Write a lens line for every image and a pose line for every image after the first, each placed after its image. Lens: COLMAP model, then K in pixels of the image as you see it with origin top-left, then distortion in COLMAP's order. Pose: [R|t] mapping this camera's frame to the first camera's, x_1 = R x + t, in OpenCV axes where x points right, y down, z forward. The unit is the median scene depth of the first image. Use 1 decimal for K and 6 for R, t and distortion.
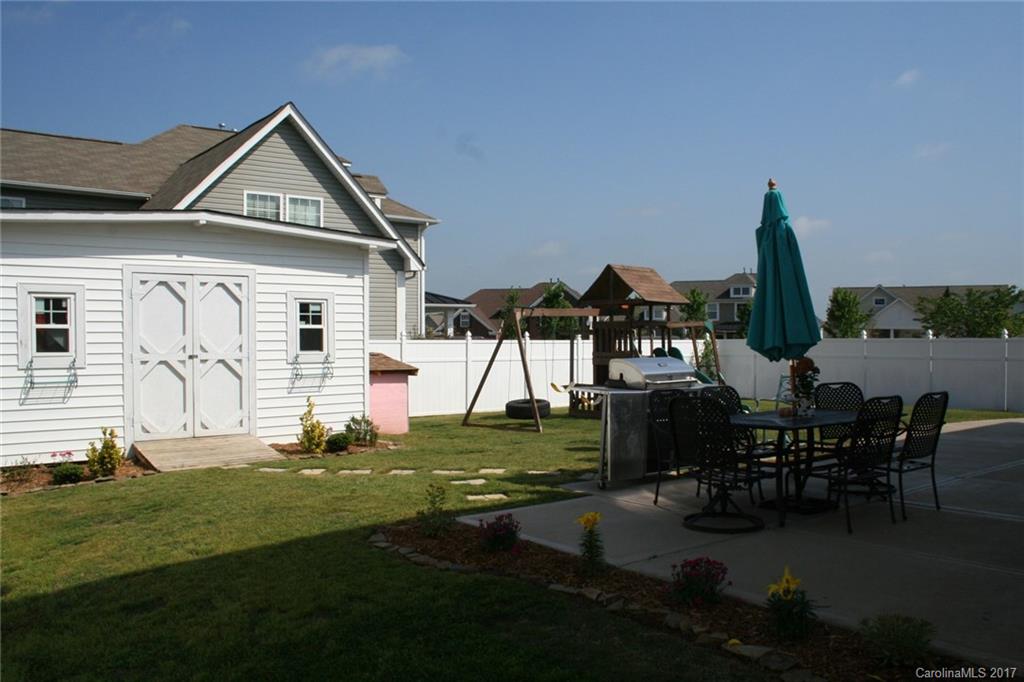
lens RADIAL K [[842.9, 0, 532.2], [0, 842.9, 358.1], [0, 0, 1]] dist [-0.130005, 0.012825]
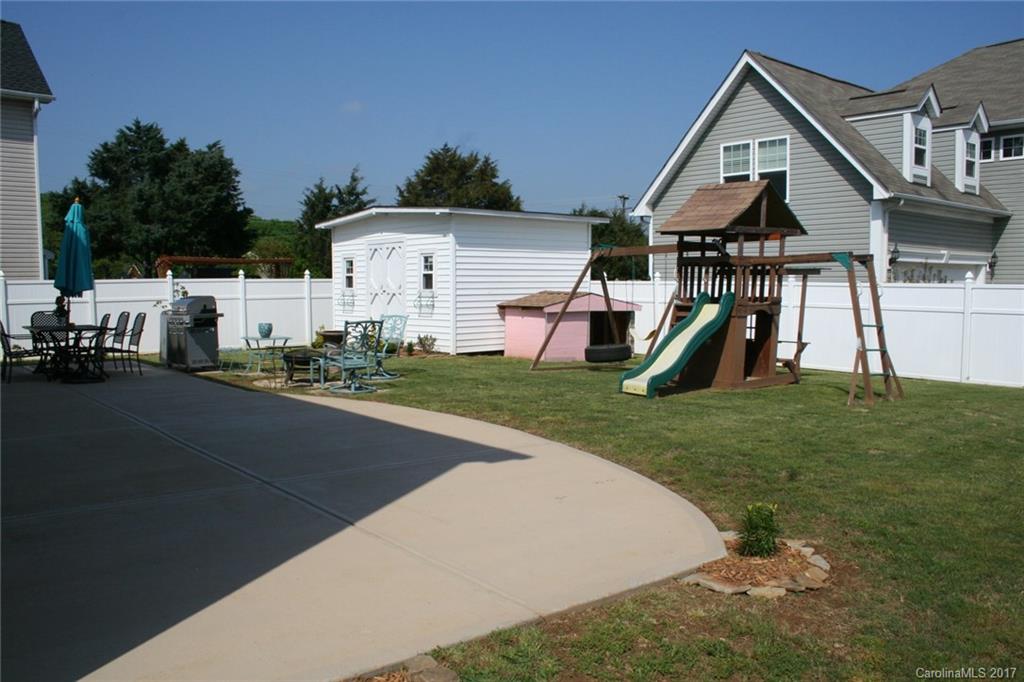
lens RADIAL K [[842.9, 0, 532.2], [0, 842.9, 358.1], [0, 0, 1]] dist [-0.130005, 0.012825]
pose [[0.034865, 0.092937, -0.995061, 1.008622], [-0.016781, 0.995581, 0.092397, -0.022274], [0.999251, 0.013477, 0.036271, 0.928253]]
